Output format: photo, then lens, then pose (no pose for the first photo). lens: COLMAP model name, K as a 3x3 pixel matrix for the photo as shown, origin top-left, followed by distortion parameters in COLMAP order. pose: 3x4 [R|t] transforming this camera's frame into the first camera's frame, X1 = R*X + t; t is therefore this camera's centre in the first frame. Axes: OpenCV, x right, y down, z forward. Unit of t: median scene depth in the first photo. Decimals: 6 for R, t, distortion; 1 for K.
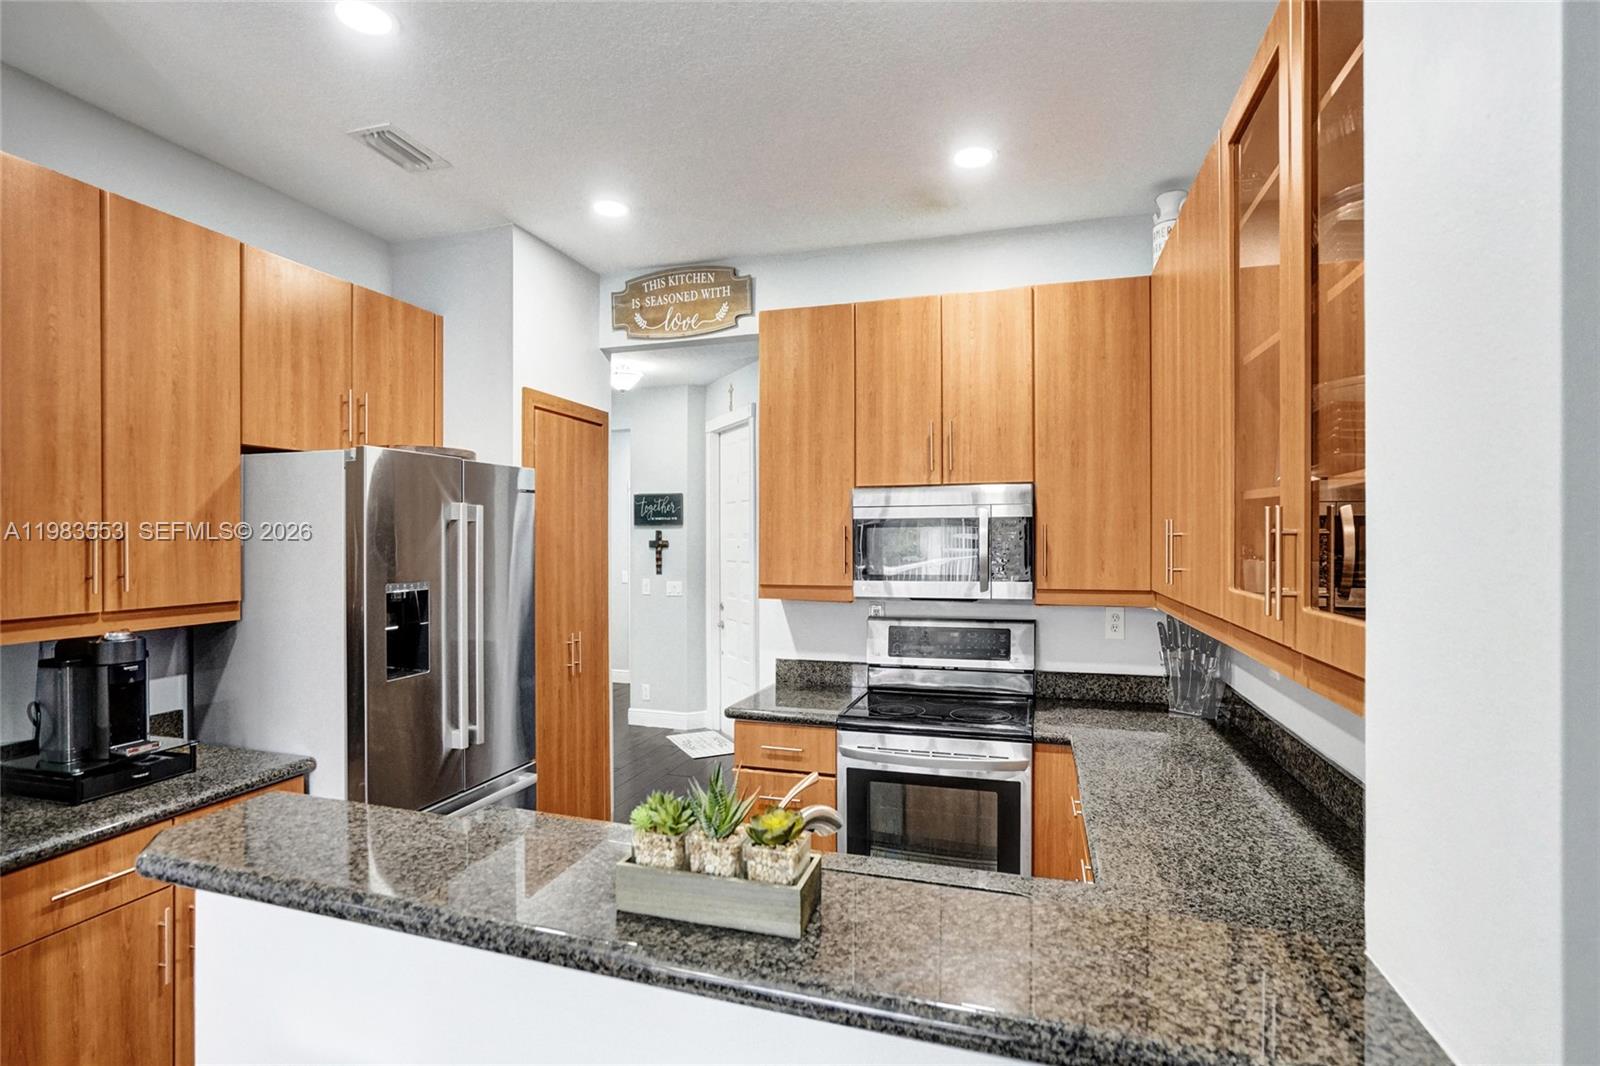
lens RADIAL K [[767.0, 0, 789.9], [0, 767.0, 538.2], [0, 0, 1]] dist [-0.037396, 0.023779]
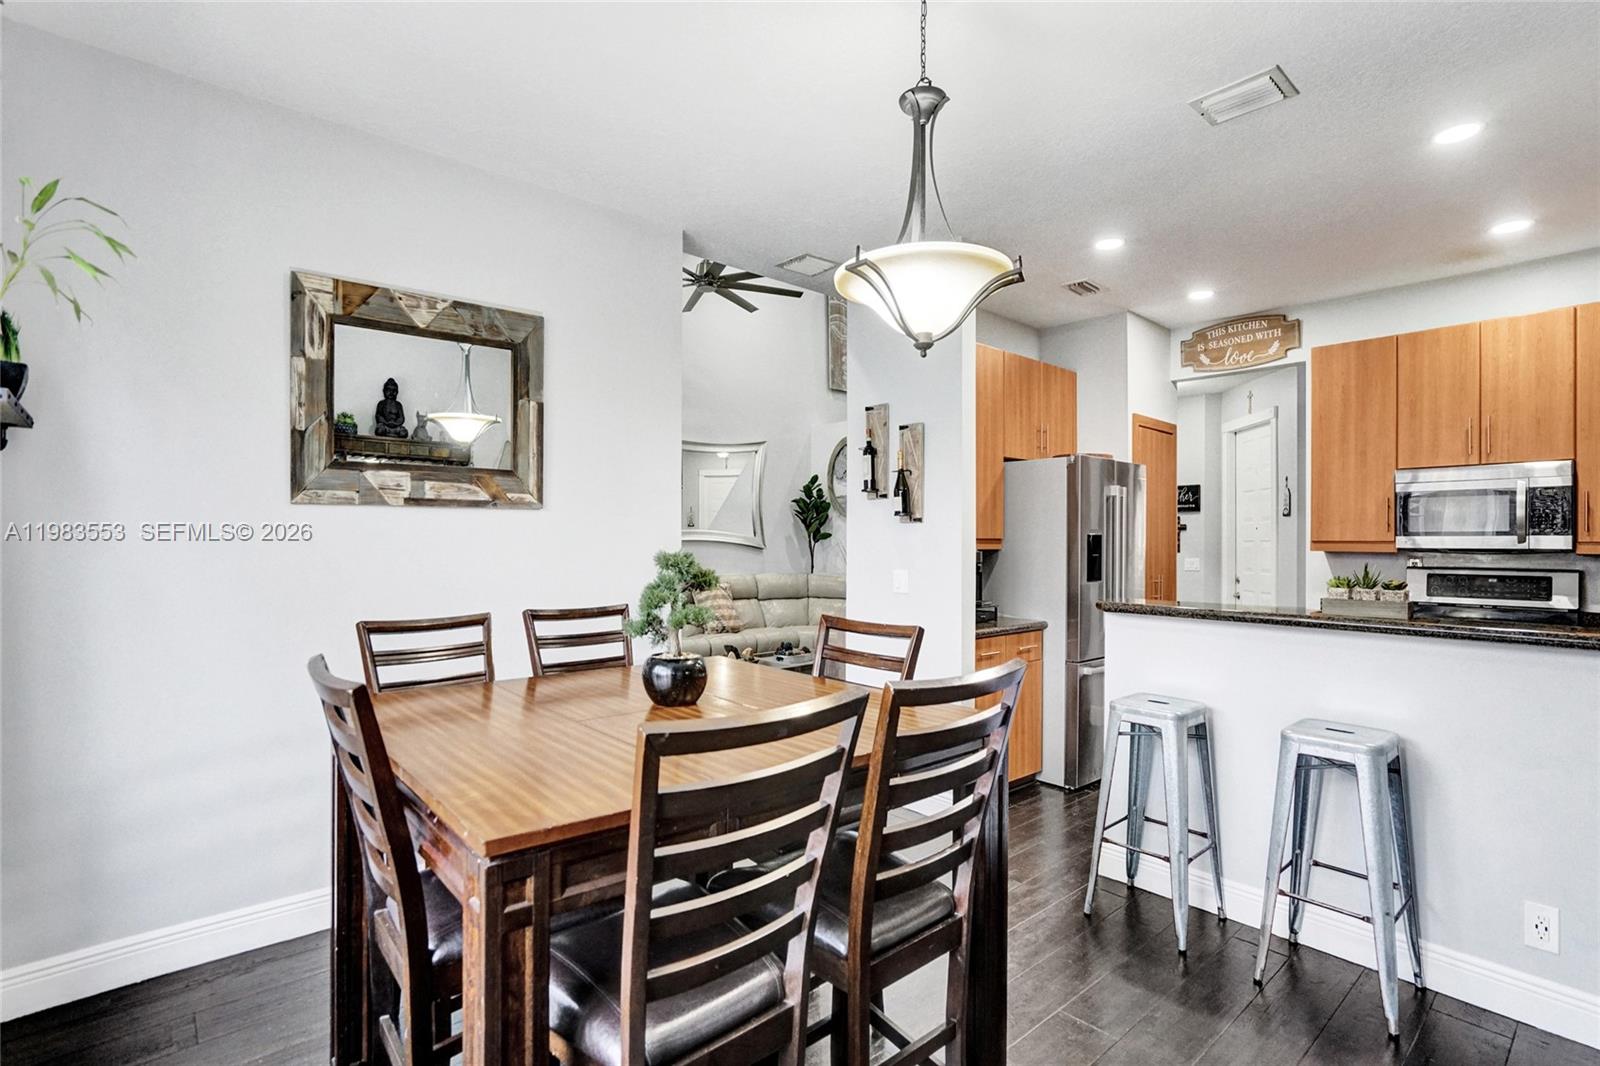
lens RADIAL K [[765.7, 0, 800.0], [0, 765.7, 533.0], [0, 0, 1]] dist [-0.032700, 0.017884]
pose [[0.856687, 0.004410, -0.515818, -0.141963], [-0.010480, 0.999906, -0.008858, 0.075493], [0.515731, 0.012994, 0.856652, -0.758440]]
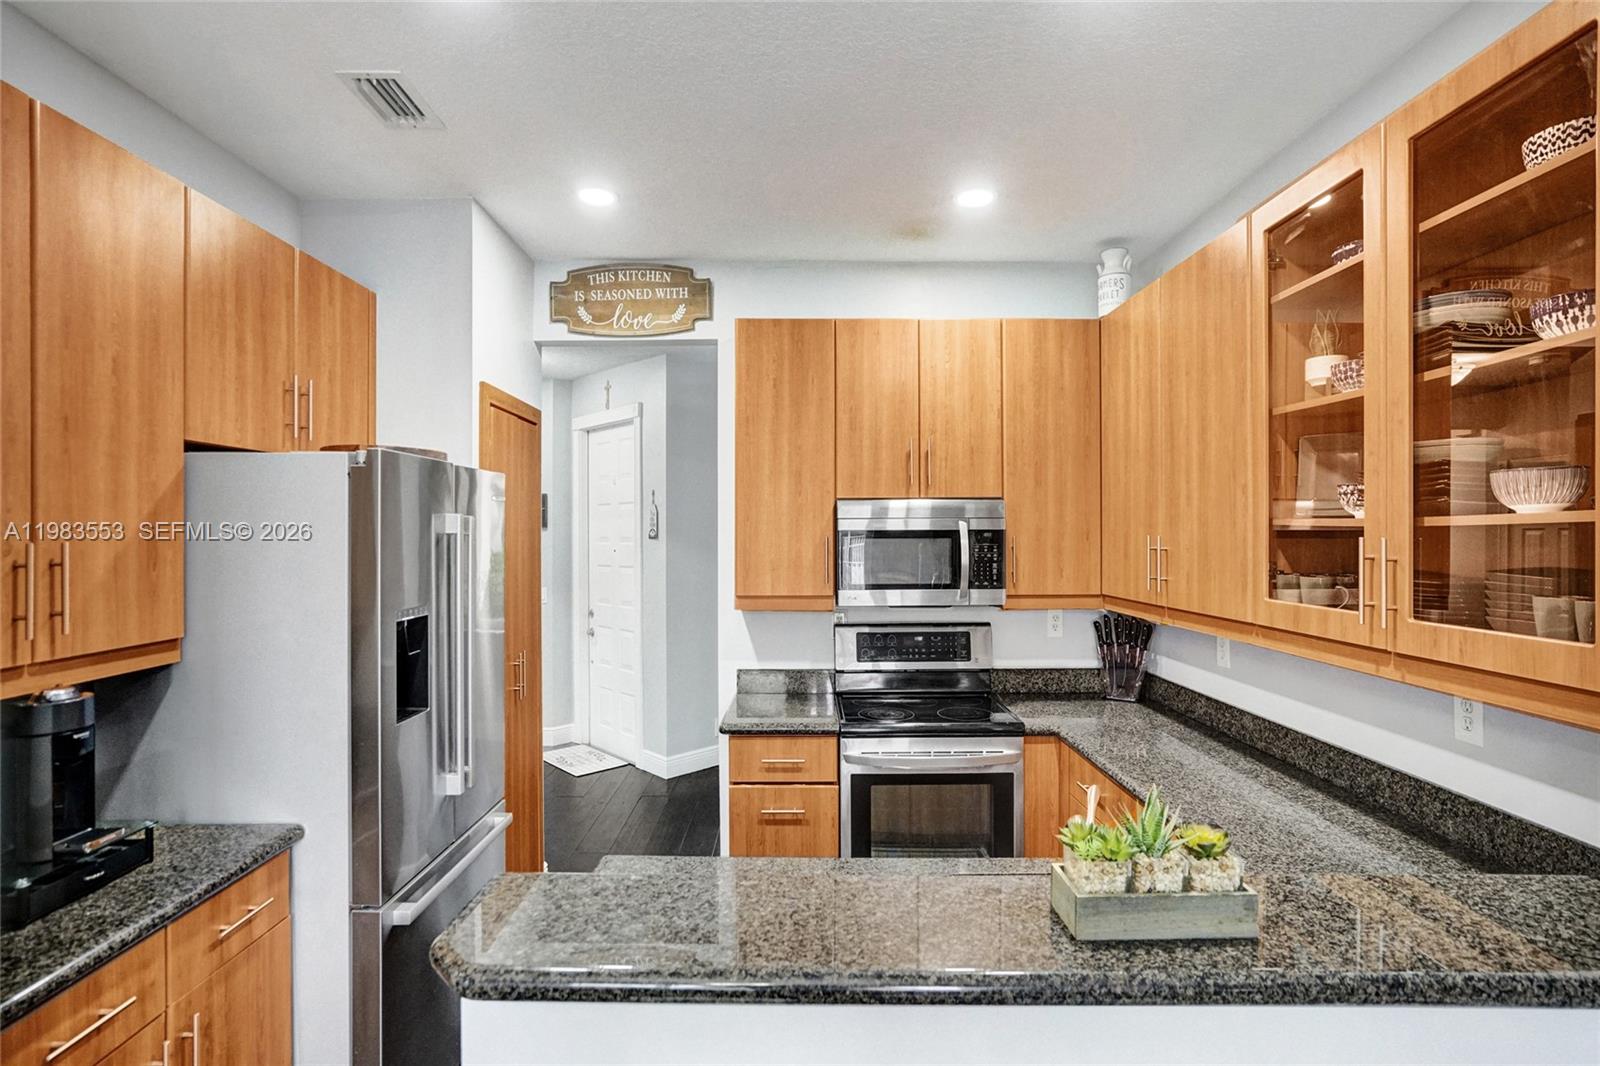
lens RADIAL K [[765.7, 0, 800.0], [0, 765.7, 533.0], [0, 0, 1]] dist [-0.032700, 0.017884]
pose [[0.953104, 0.000339, 0.302644, -0.289585], [0.000241, 0.999998, -0.001878, -0.020771], [-0.302644, 0.001863, 0.953102, 0.041900]]
